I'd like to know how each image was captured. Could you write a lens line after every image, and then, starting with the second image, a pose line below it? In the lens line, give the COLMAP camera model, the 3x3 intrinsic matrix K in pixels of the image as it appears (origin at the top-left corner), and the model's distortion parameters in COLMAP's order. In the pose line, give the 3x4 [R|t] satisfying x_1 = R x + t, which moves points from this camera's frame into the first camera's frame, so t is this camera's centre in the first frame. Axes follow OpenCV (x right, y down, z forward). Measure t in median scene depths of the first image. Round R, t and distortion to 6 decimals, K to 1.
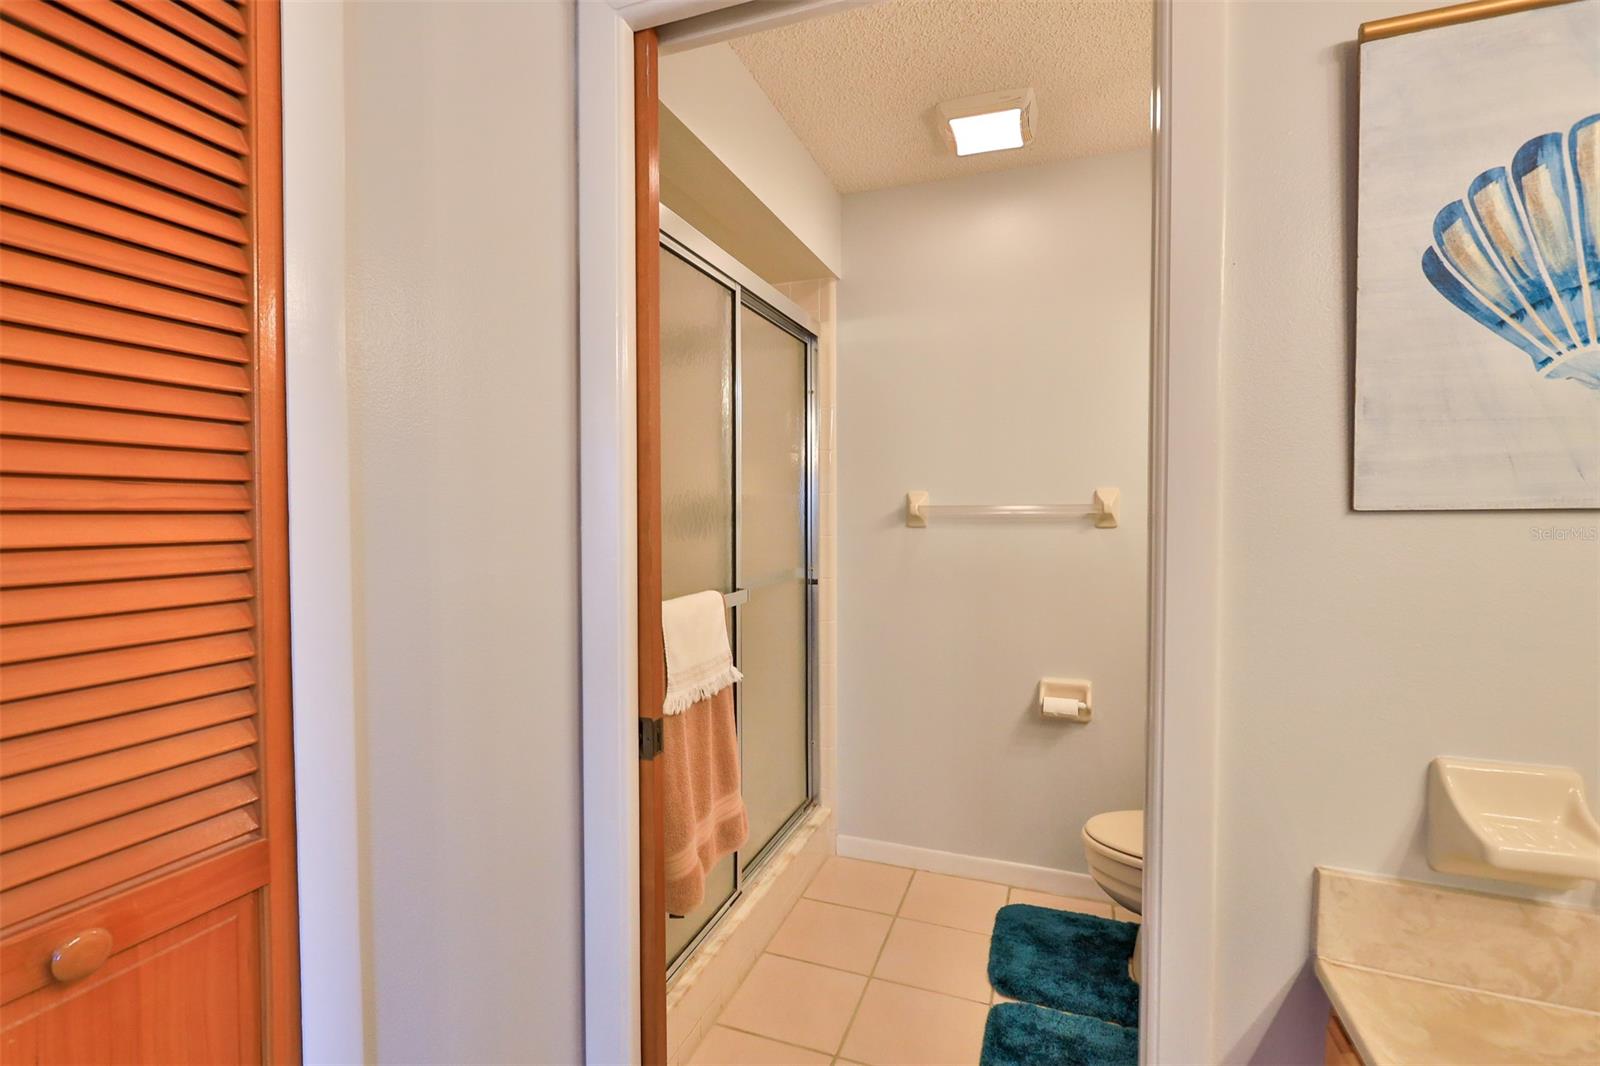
lens RADIAL K [[741.0, 0, 794.6], [0, 741.0, 529.4], [0, 0, 1]] dist [-0.013282, 0.001861]
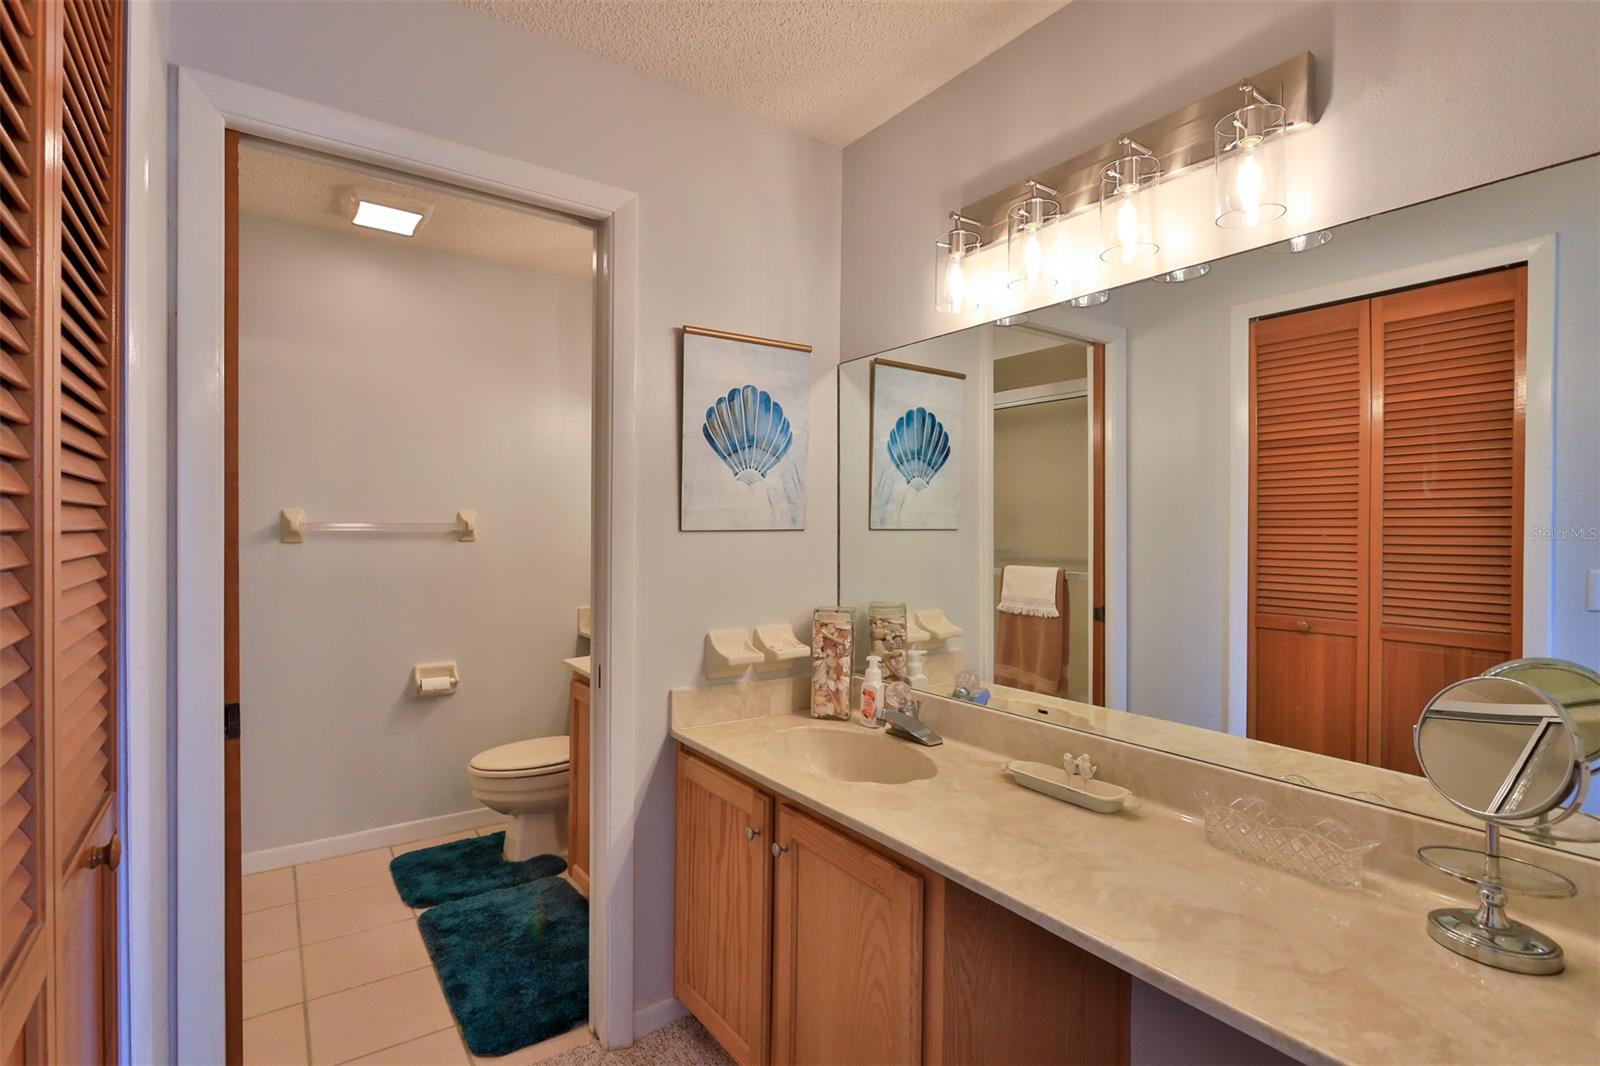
lens RADIAL K [[741.0, 0, 798.1], [0, 741.0, 532.1], [0, 0, 1]] dist [-0.013282, 0.001861]
pose [[0.550186, -0.001554, 0.835040, -0.432345], [0.015618, 0.999842, -0.008430, 0.002422], [-0.834896, 0.017680, 0.550124, -0.259383]]
